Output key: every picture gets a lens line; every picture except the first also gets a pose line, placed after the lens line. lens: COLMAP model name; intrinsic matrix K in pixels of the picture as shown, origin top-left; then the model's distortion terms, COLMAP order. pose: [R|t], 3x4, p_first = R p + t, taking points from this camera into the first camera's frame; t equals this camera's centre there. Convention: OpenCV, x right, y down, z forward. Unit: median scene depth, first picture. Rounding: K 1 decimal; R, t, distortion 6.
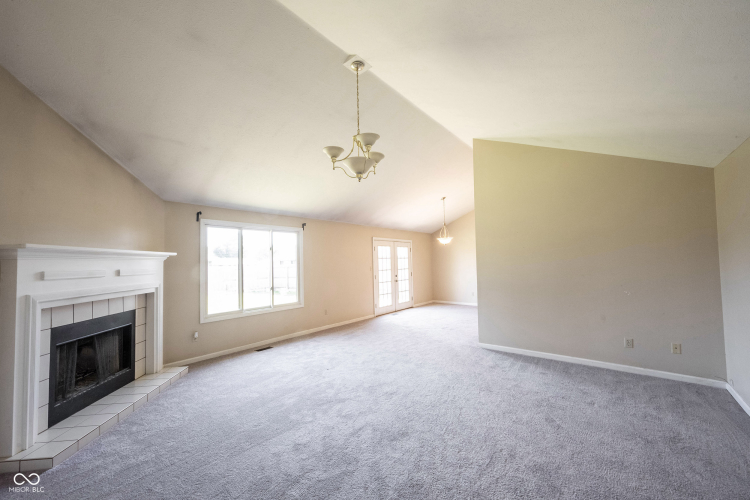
lens RADIAL K [[295.2, 0, 373.4], [0, 295.2, 250.1], [0, 0, 1]] dist [-0.001031, -0.000195]
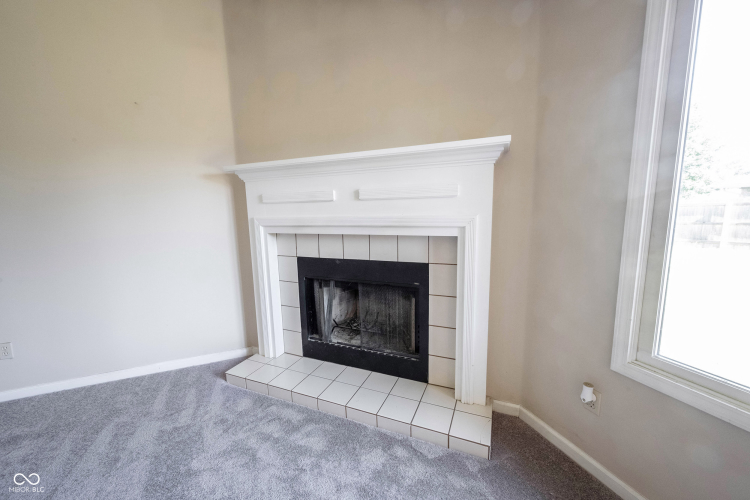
lens RADIAL K [[295.2, 0, 372.9], [0, 295.2, 249.8], [0, 0, 1]] dist [-0.001031, -0.000195]
pose [[-0.488986, 0.162017, -0.857113, -0.212945], [0.075343, 0.986772, 0.143543, 0.064869], [0.869032, 0.005613, -0.494724, 0.823570]]
